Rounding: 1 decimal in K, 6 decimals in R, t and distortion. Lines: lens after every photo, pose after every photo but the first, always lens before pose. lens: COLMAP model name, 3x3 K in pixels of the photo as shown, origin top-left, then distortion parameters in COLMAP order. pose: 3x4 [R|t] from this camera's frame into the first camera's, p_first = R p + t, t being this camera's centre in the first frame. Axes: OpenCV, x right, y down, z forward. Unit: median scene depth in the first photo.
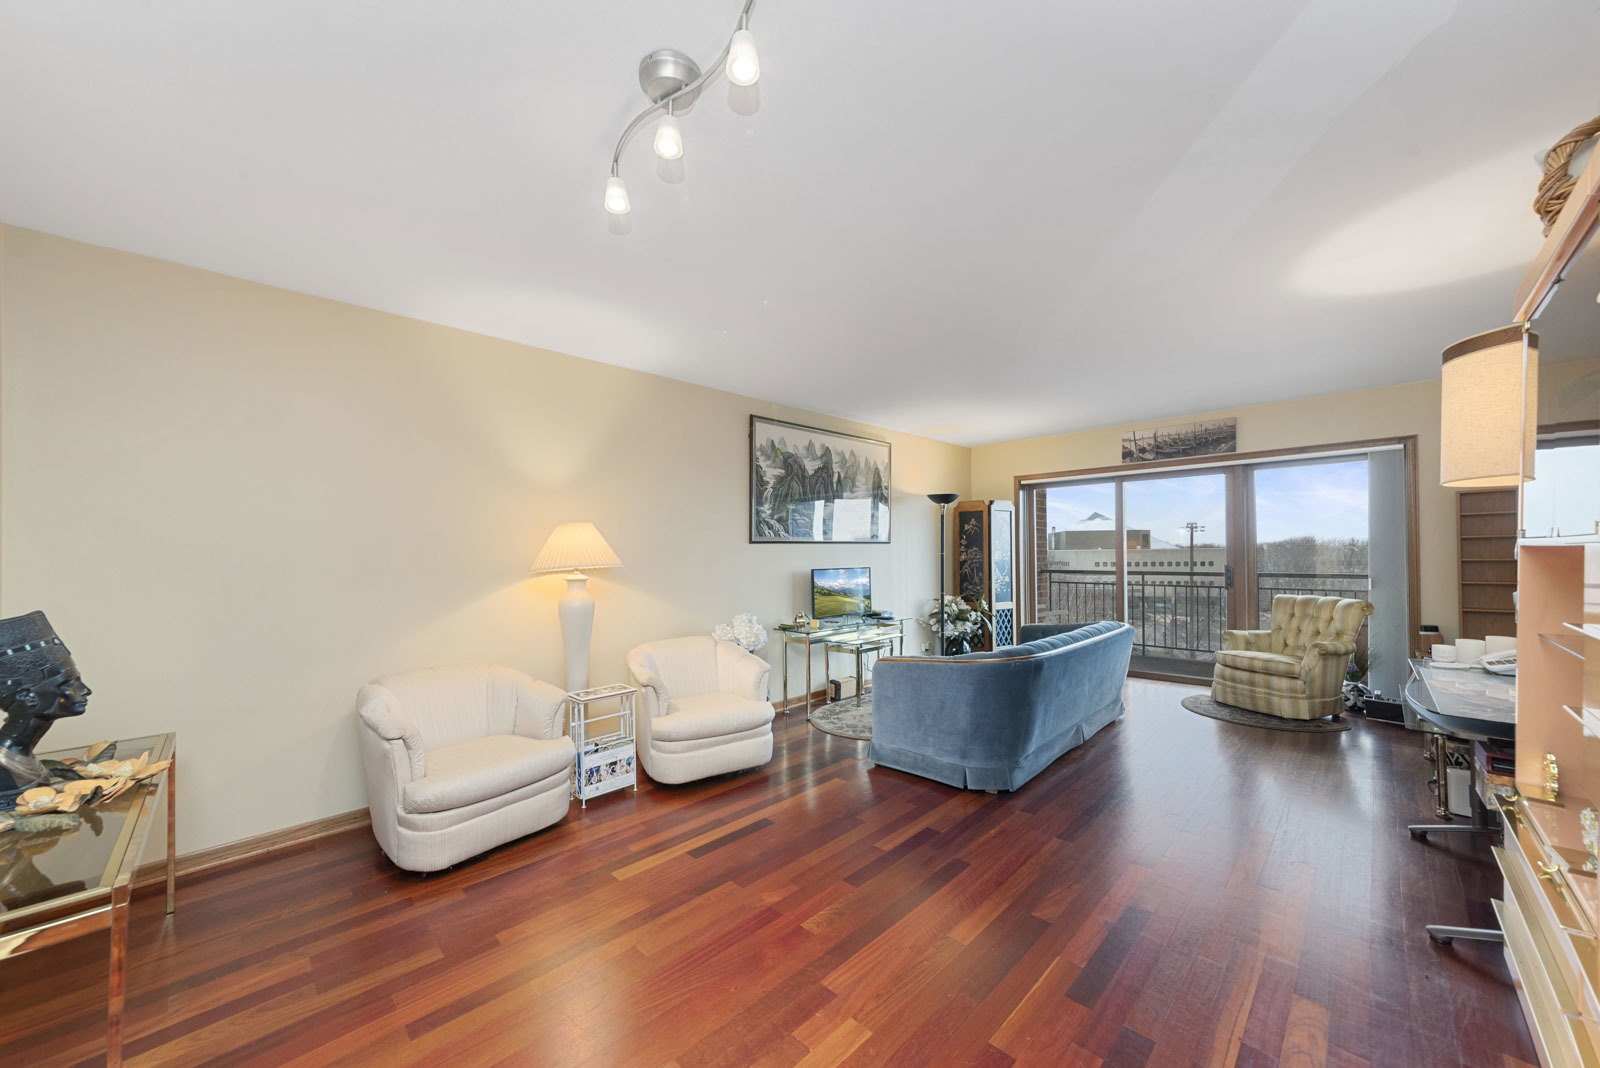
lens RADIAL K [[578.3, 0, 825.8], [0, 578.3, 546.6], [0, 0, 1]] dist [-0.001146, -0.000084]
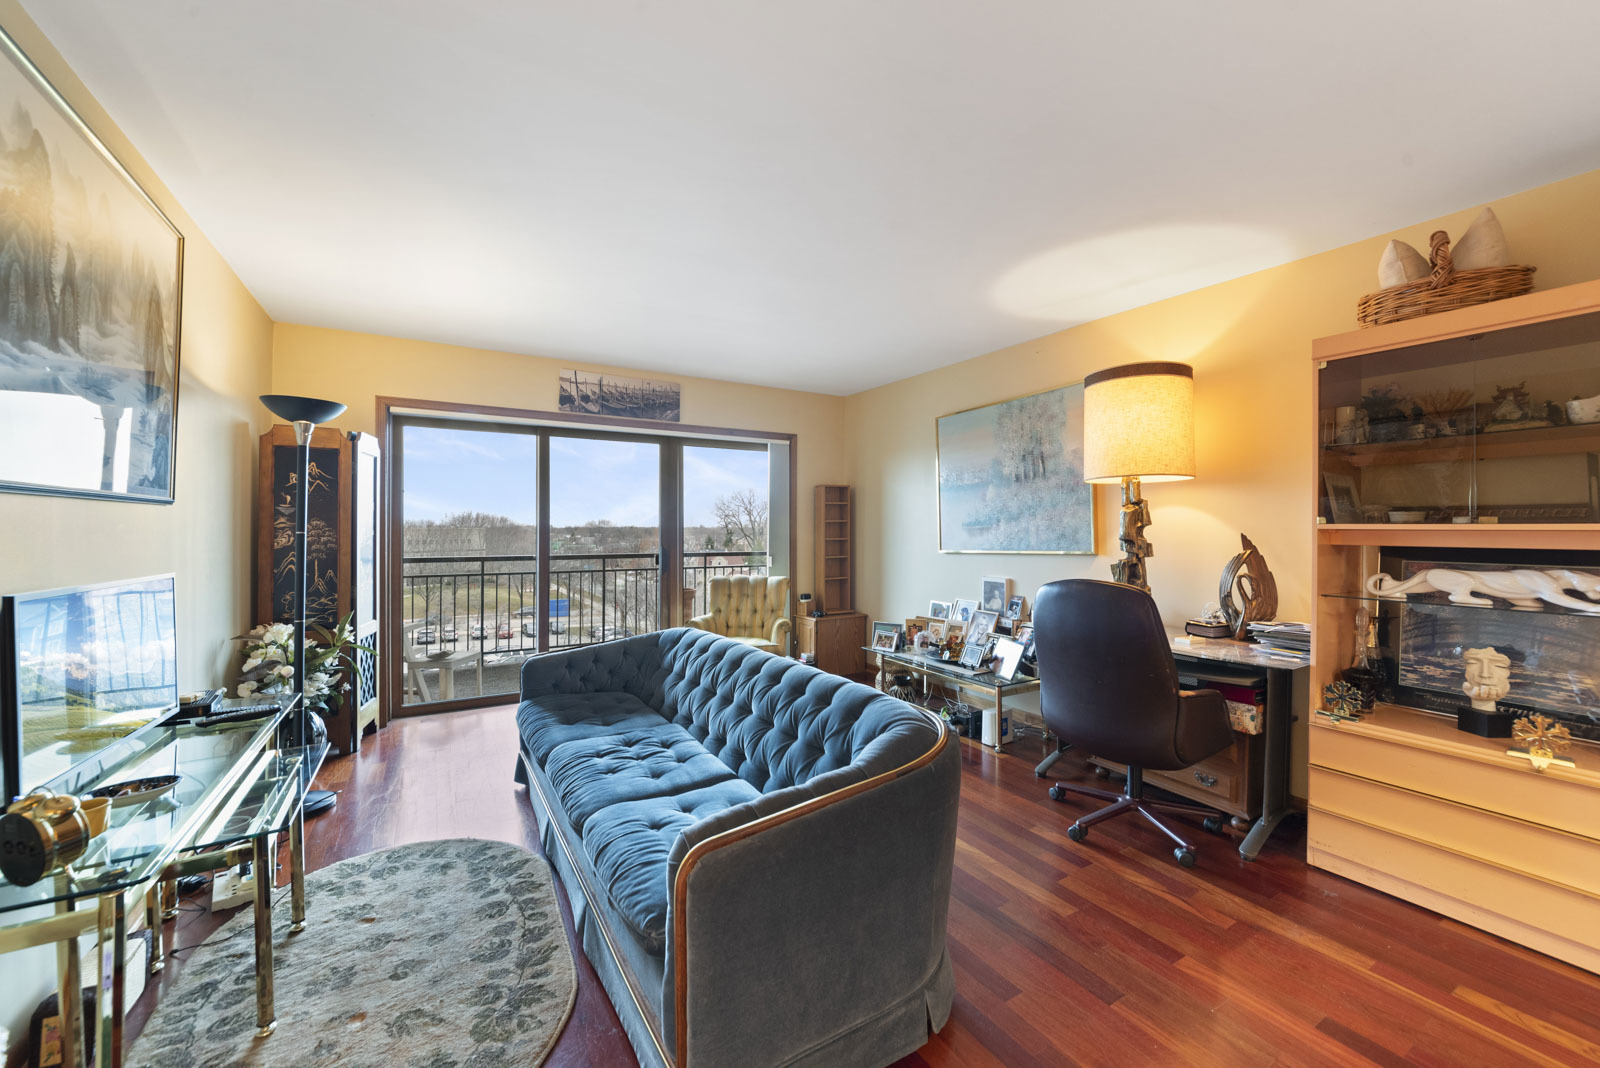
lens RADIAL K [[620.5, 0, 807.1], [0, 620.5, 540.4], [0, 0, 1]] dist [-0.000920, 0.000163]
pose [[0.256537, -0.007803, 0.966503, -0.172266], [-0.016239, 0.999791, 0.012382, 0.005781], [-0.966398, -0.018872, 0.256357, 0.518641]]
